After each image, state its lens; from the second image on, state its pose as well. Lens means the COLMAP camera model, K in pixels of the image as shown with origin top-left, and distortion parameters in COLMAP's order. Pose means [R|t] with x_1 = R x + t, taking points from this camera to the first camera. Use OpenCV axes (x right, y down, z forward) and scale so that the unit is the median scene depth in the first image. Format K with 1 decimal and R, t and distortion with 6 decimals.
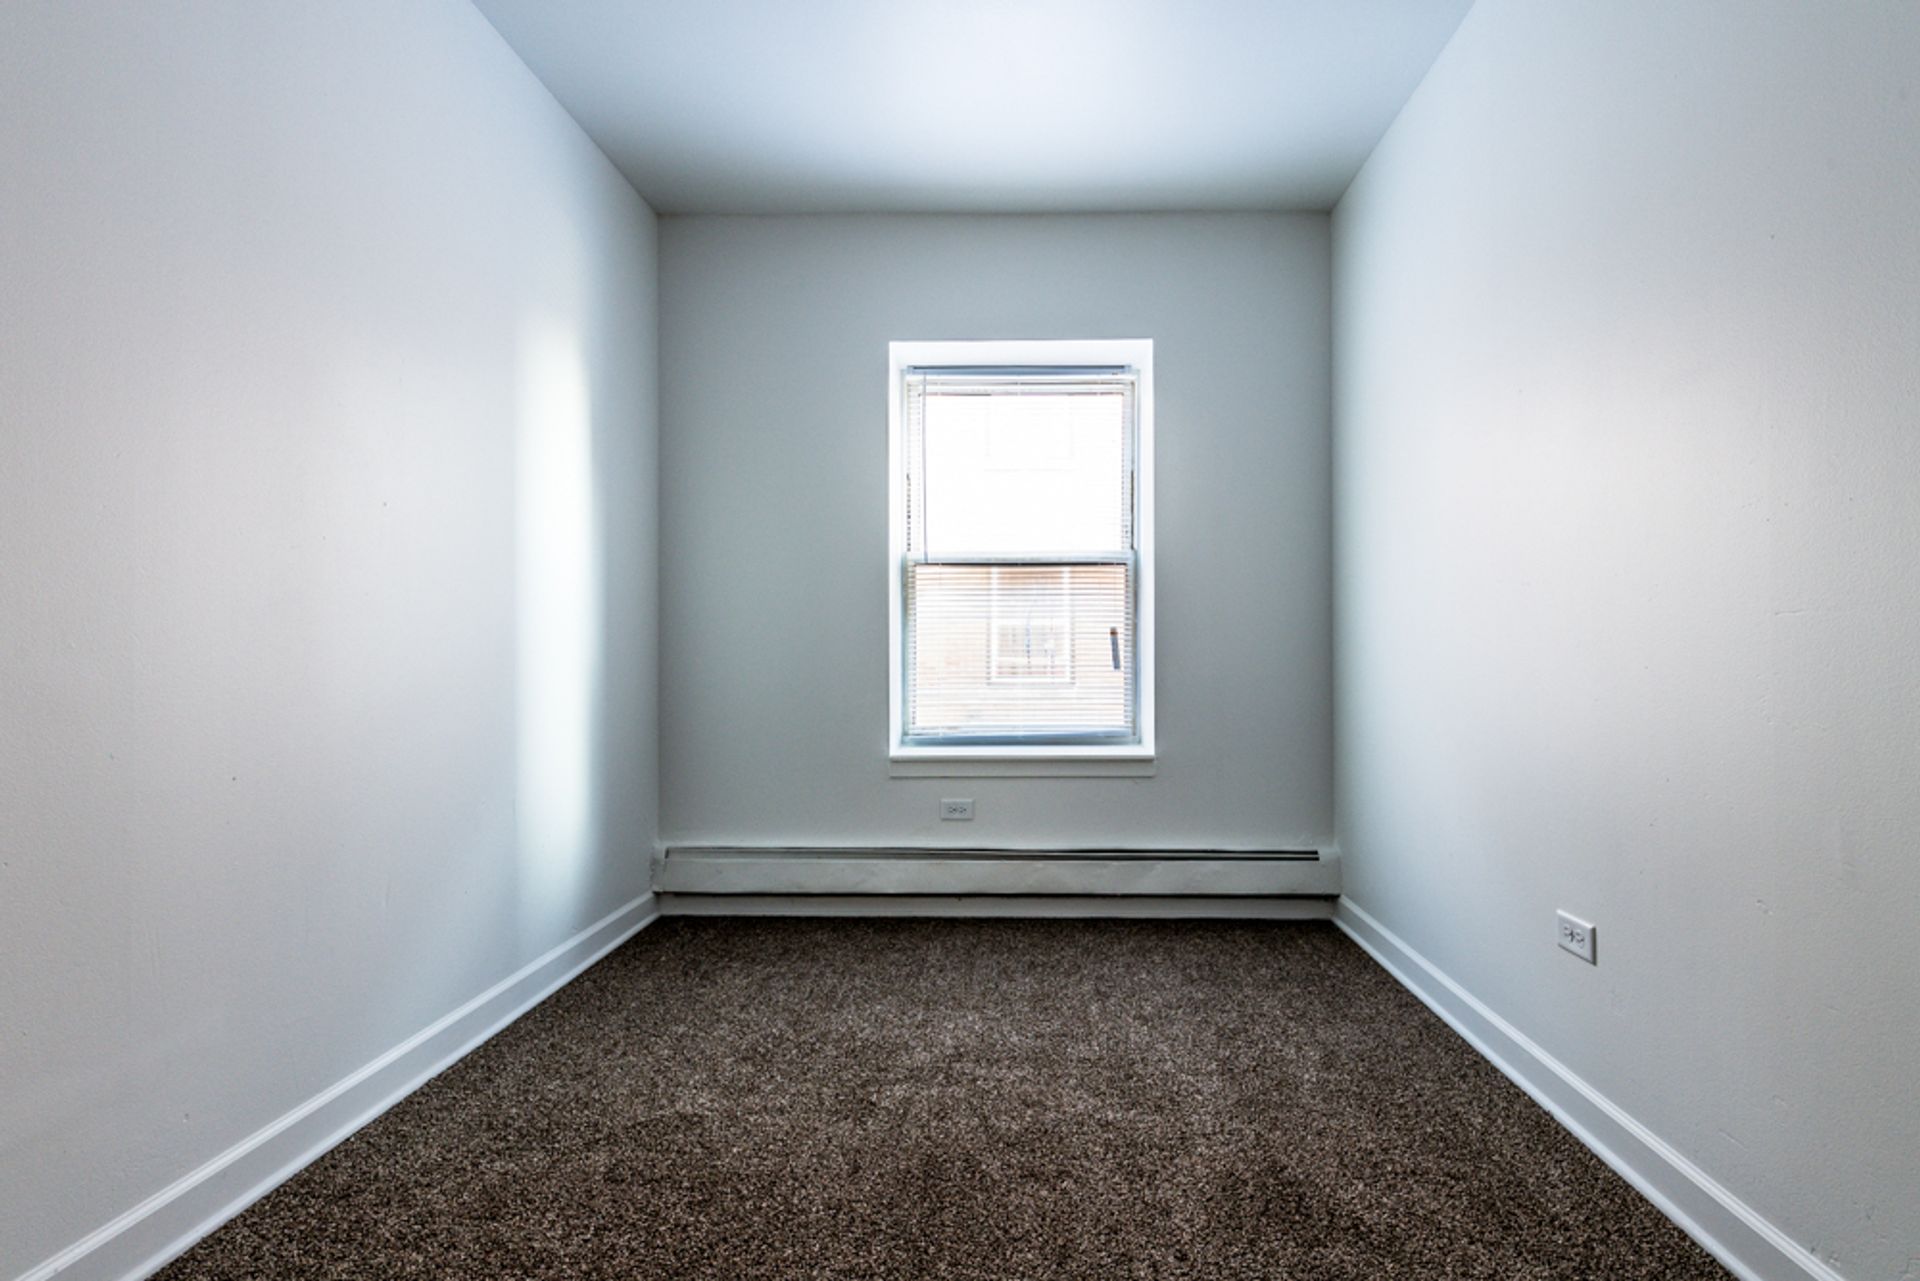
lens RADIAL K [[860.5, 0, 976.2], [0, 860.5, 647.5], [0, 0, 1]] dist [0.015043, -0.007103]
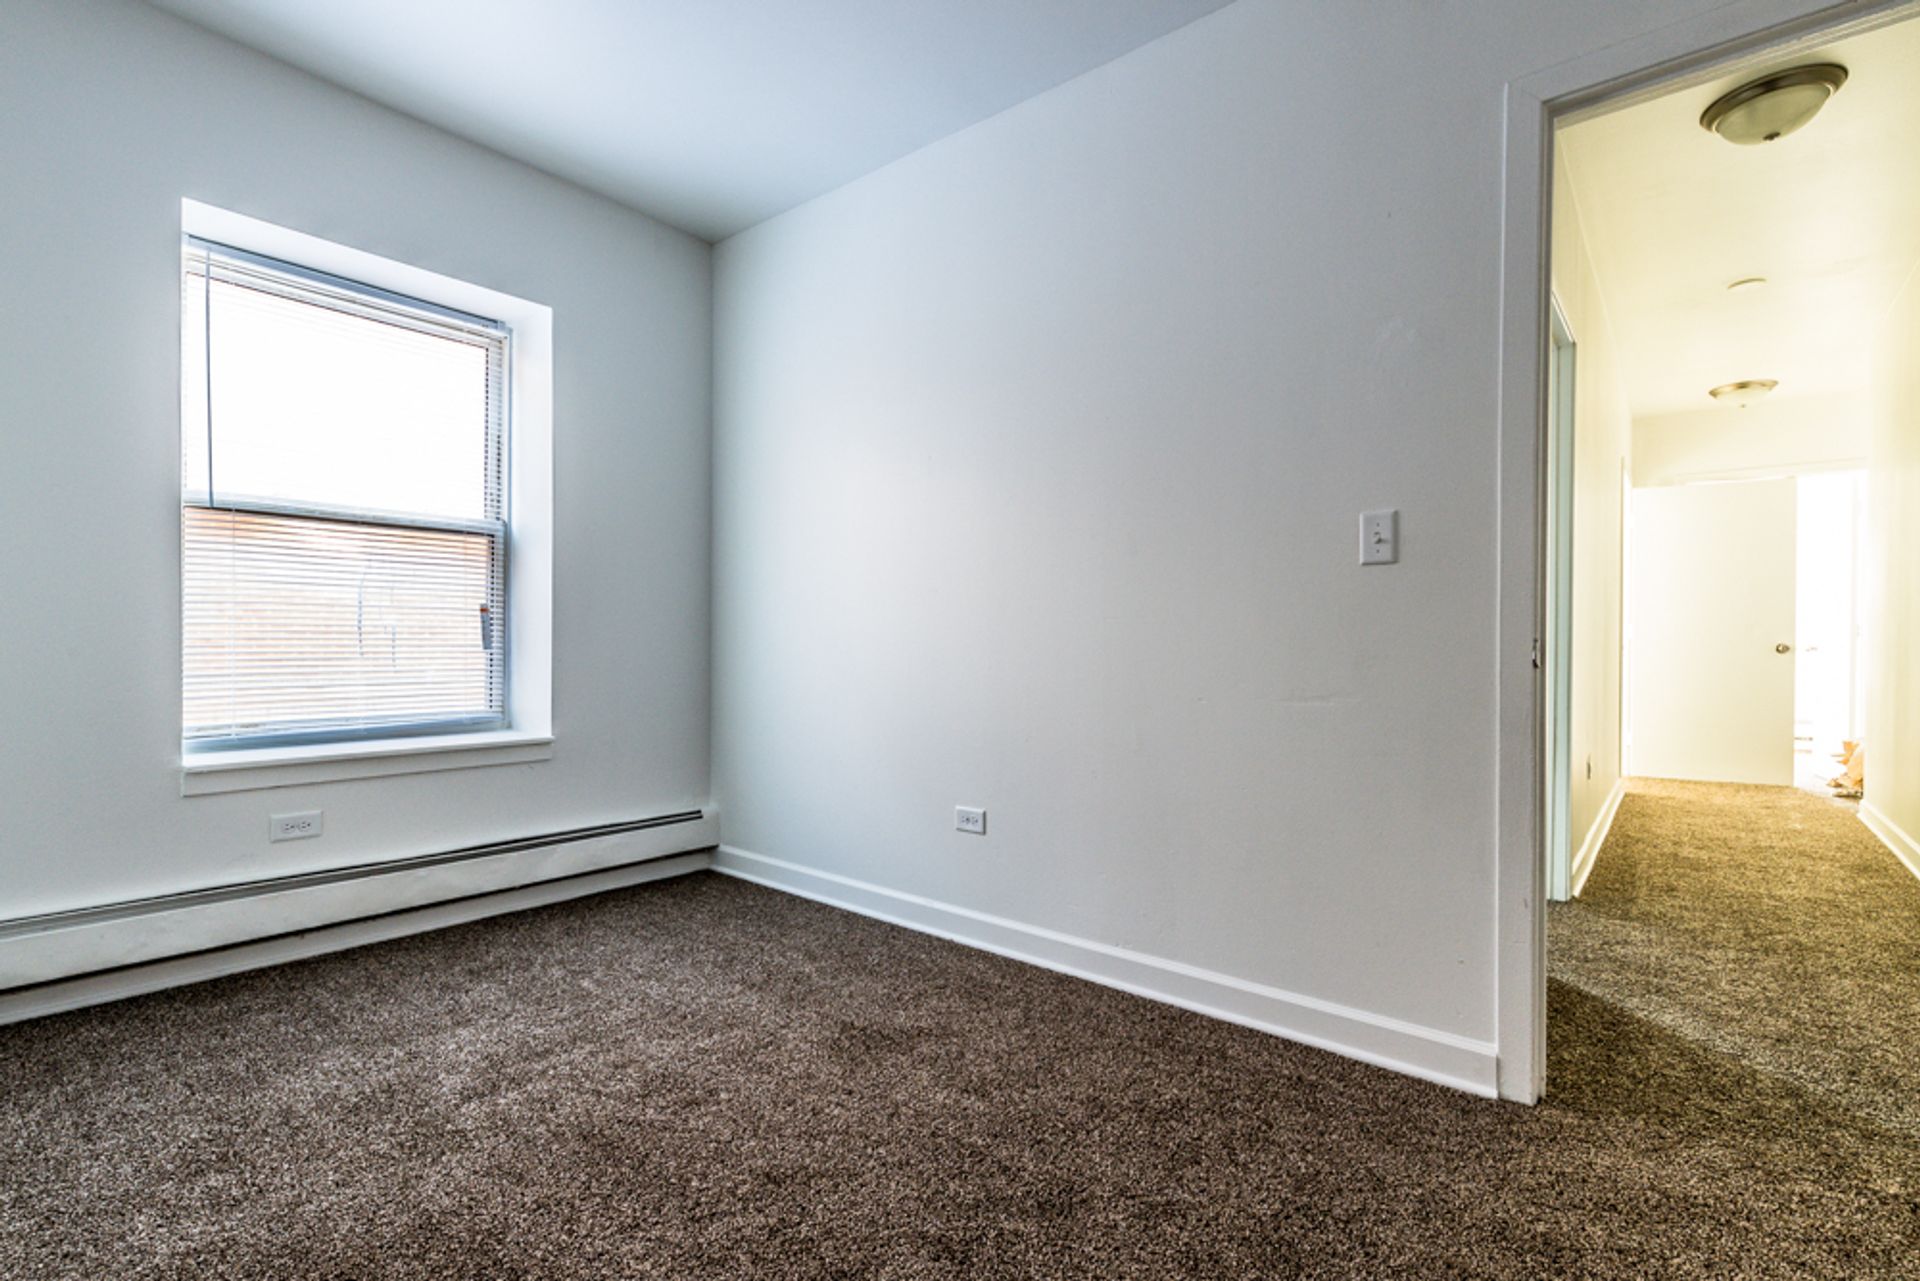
lens RADIAL K [[860.5, 0, 976.2], [0, 860.5, 647.5], [0, 0, 1]] dist [0.015043, -0.007103]
pose [[0.626078, 0.003509, 0.779752, -0.267127], [-0.019471, 0.999748, 0.011134, 0.003058], [-0.779517, -0.022154, 0.625989, 0.015620]]
